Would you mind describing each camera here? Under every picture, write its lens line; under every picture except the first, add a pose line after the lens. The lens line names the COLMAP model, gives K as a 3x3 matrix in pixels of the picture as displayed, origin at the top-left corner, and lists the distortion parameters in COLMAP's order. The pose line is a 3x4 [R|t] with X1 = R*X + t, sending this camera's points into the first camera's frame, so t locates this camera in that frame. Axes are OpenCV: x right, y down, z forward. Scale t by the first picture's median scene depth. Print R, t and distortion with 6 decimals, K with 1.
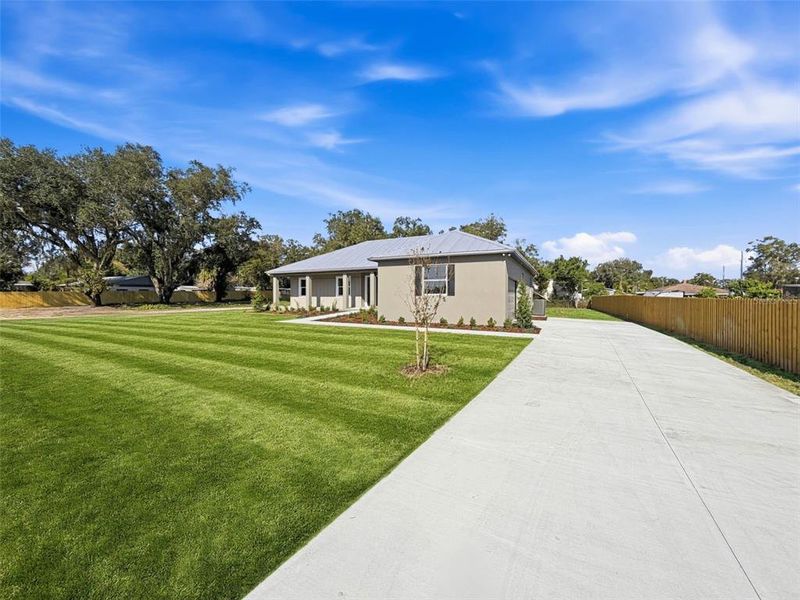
lens RADIAL K [[317.5, 0, 398.4], [0, 317.5, 301.5], [0, 0, 1]] dist [-0.000325, 0.000017]
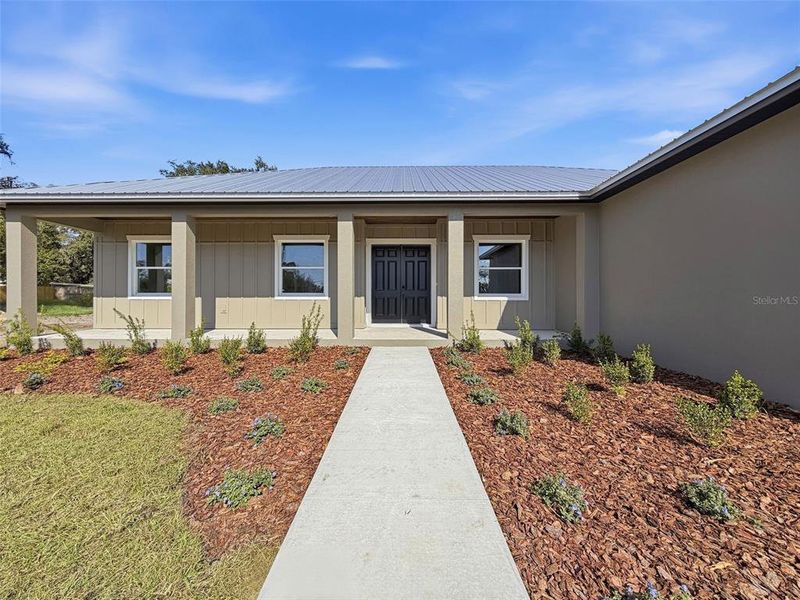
lens RADIAL K [[317.5, 0, 398.4], [0, 317.5, 301.5], [0, 0, 1]] dist [-0.000325, 0.000017]
pose [[0.898739, 0.005004, 0.438456, -0.229919], [-0.000571, 0.999947, -0.010242, -0.007773], [-0.438484, 0.008955, 0.898695, 0.652217]]
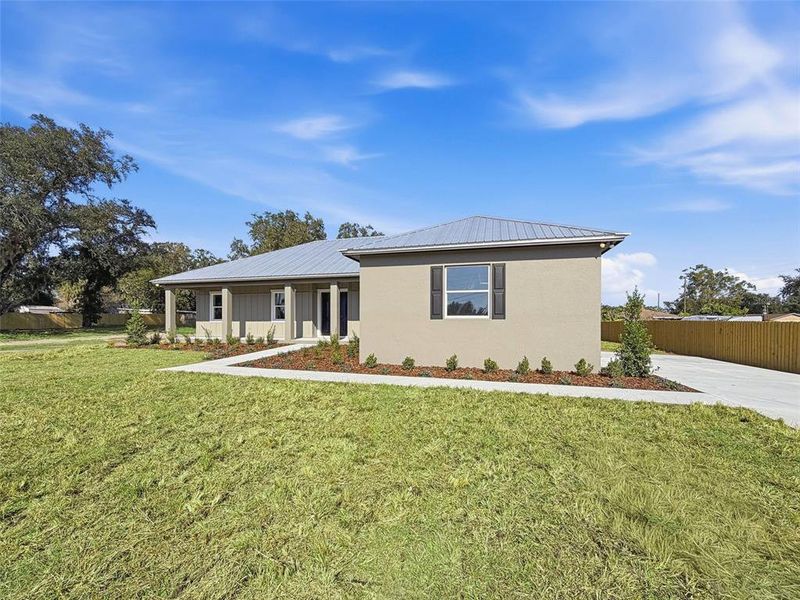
lens RADIAL K [[365.1, 0, 398.3], [0, 365.1, 327.8], [0, 0, 1]] dist [-0.000914, 0.000067]
pose [[0.985748, 0.000112, 0.168228, -0.067220], [-0.000013, 1.000000, -0.000589, -0.001381], [-0.168228, 0.000578, 0.985748, 0.224115]]
